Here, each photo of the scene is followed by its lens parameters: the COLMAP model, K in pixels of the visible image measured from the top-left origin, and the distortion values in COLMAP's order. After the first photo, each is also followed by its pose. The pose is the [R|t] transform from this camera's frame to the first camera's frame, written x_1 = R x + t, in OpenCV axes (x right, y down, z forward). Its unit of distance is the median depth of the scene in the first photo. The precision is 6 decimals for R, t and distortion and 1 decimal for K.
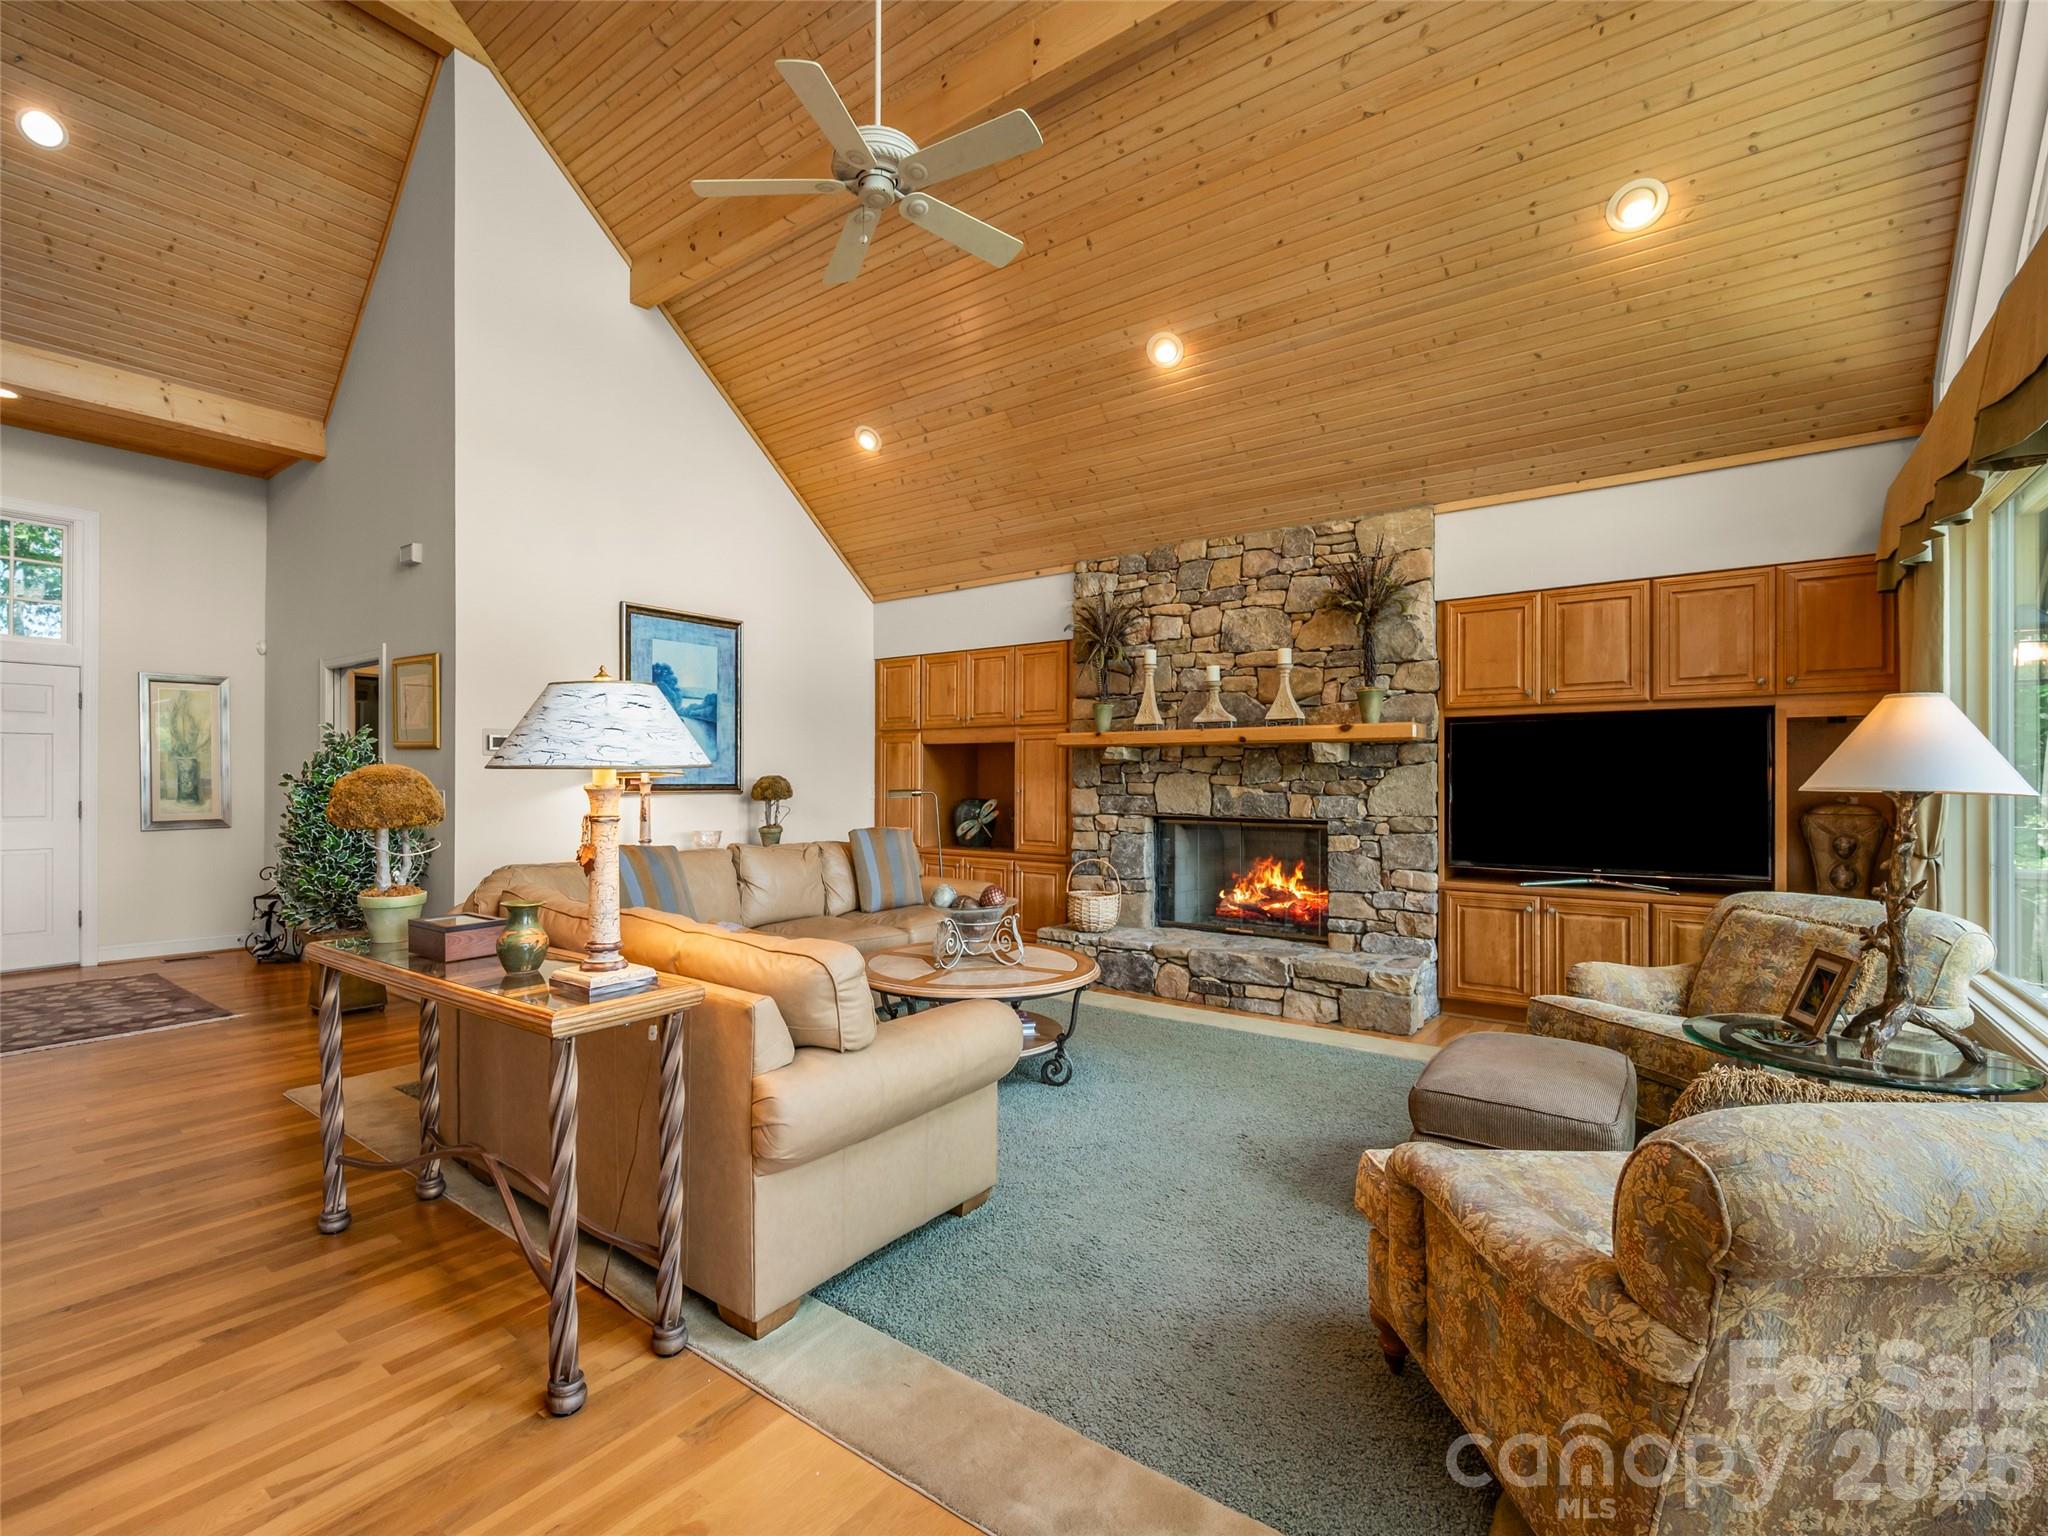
lens RADIAL K [[918.9, 0, 965.2], [0, 918.9, 780.9], [0, 0, 1]] dist [0.003260, -0.001006]
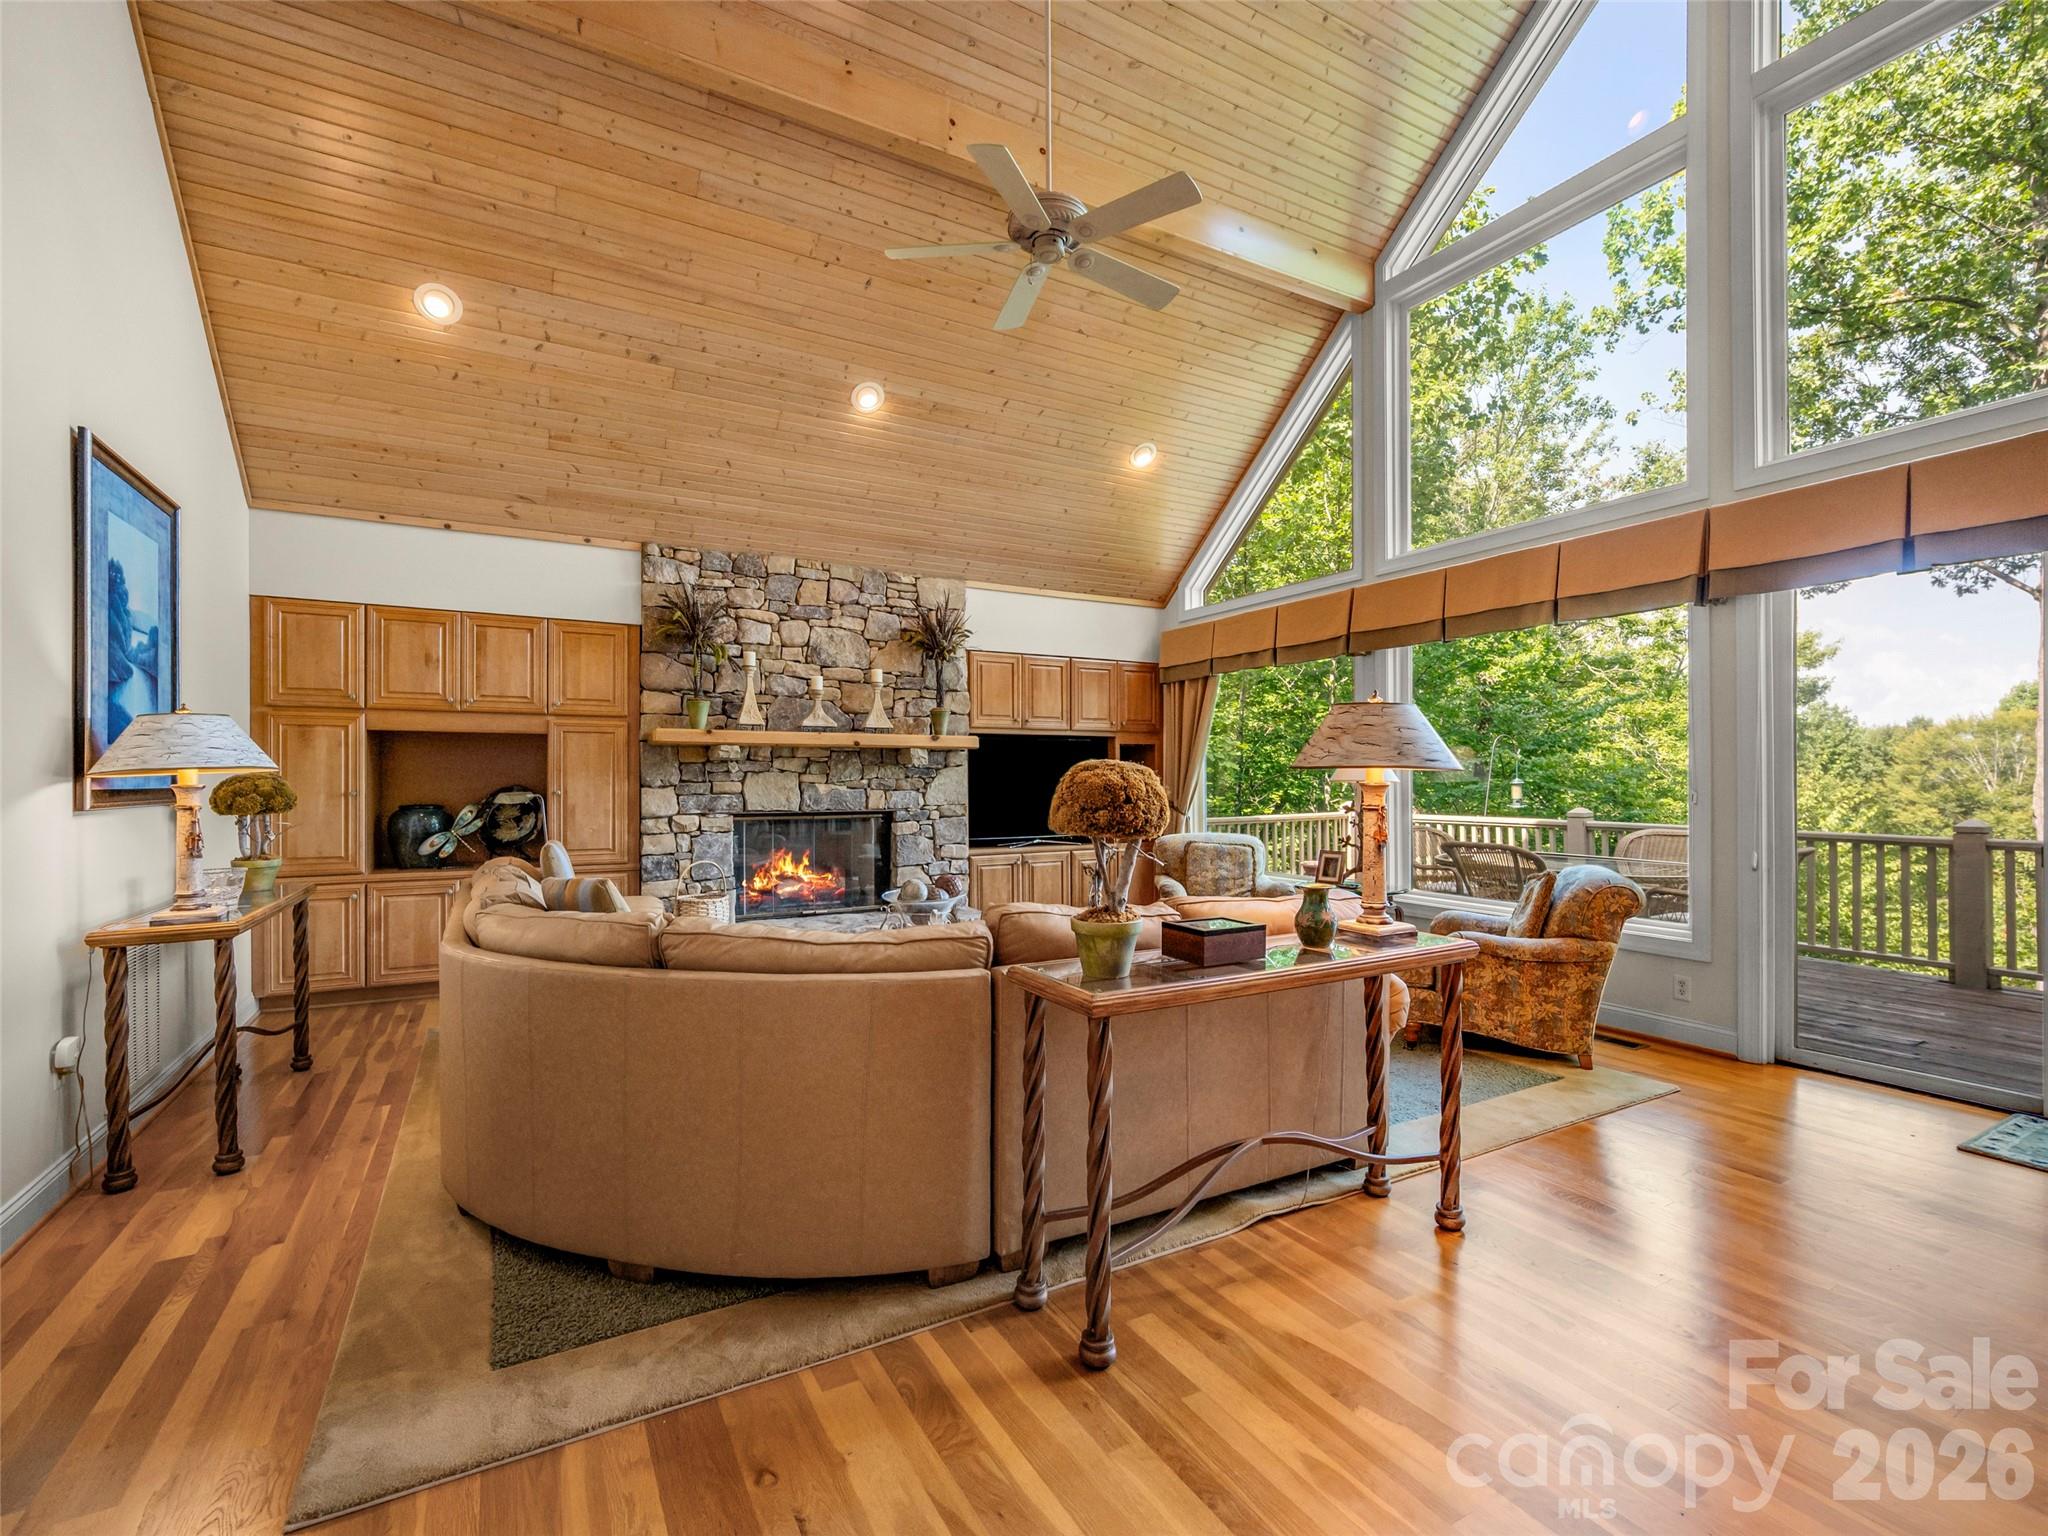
lens RADIAL K [[918.9, 0, 994.5], [0, 918.9, 780.1], [0, 0, 1]] dist [0.003260, -0.001006]
pose [[0.405285, -0.004697, 0.914179, -0.694529], [0.003025, 0.999988, 0.003797, -0.002848], [-0.914186, 0.001227, 0.405294, 0.370823]]
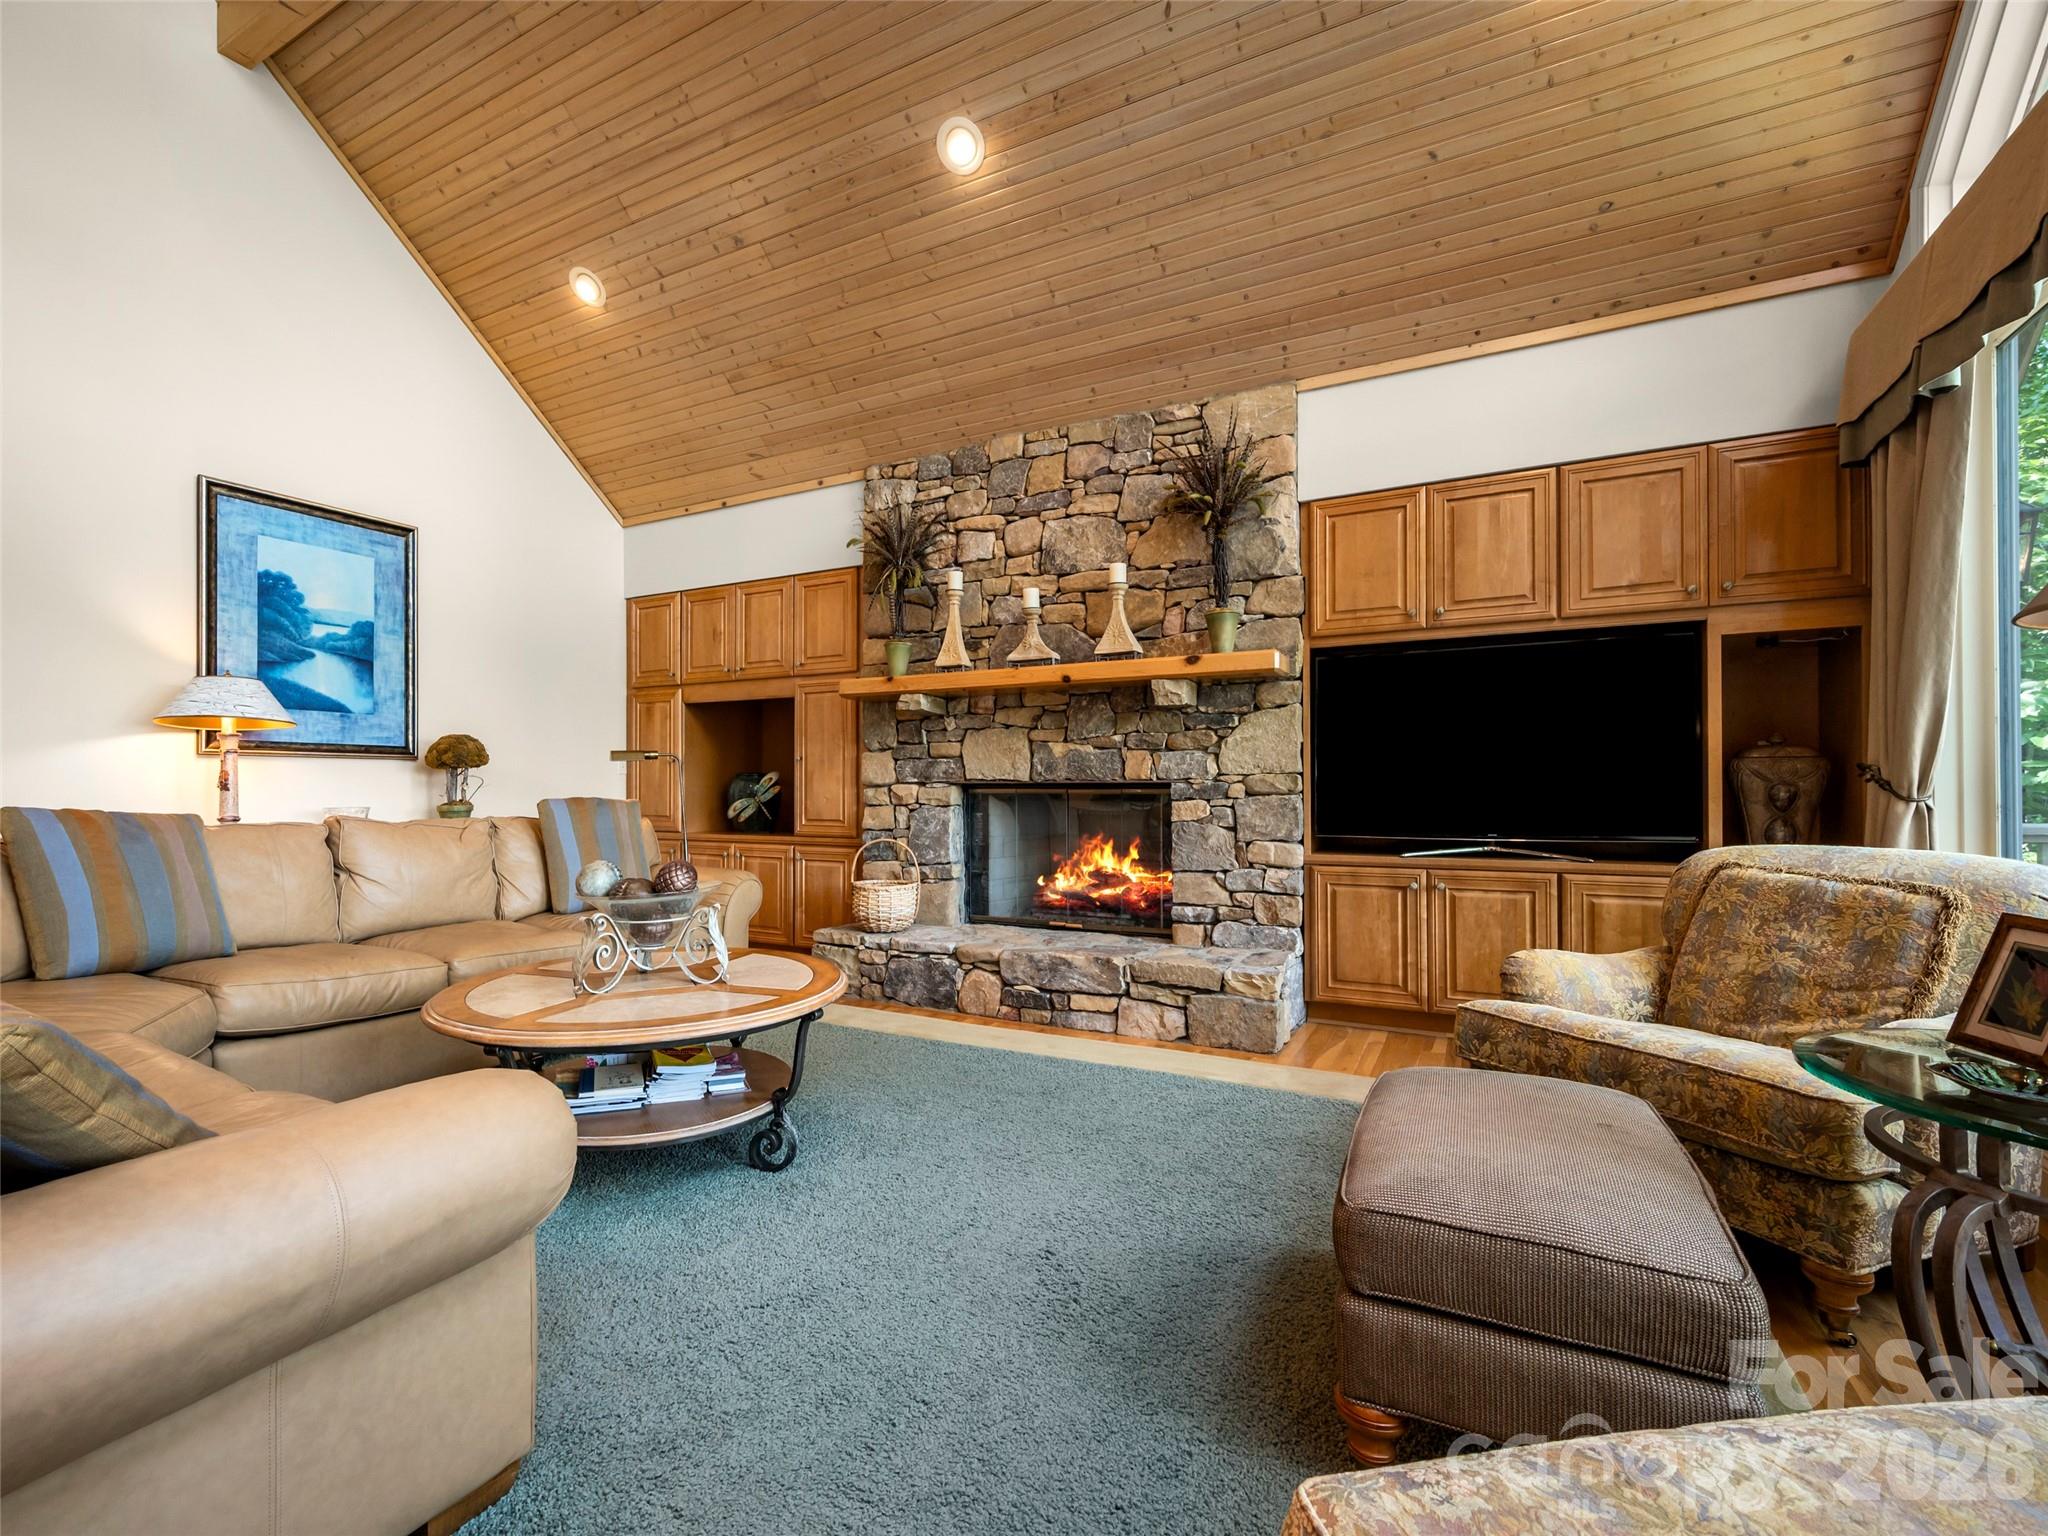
lens RADIAL K [[918.9, 0, 963.3], [0, 918.9, 785.8], [0, 0, 1]] dist [0.003260, -0.001006]
pose [[0.987330, -0.004126, 0.158626, 0.091535], [0.004307, 0.999990, -0.000799, 0.045886], [-0.158621, 0.001472, 0.987338, 0.245062]]
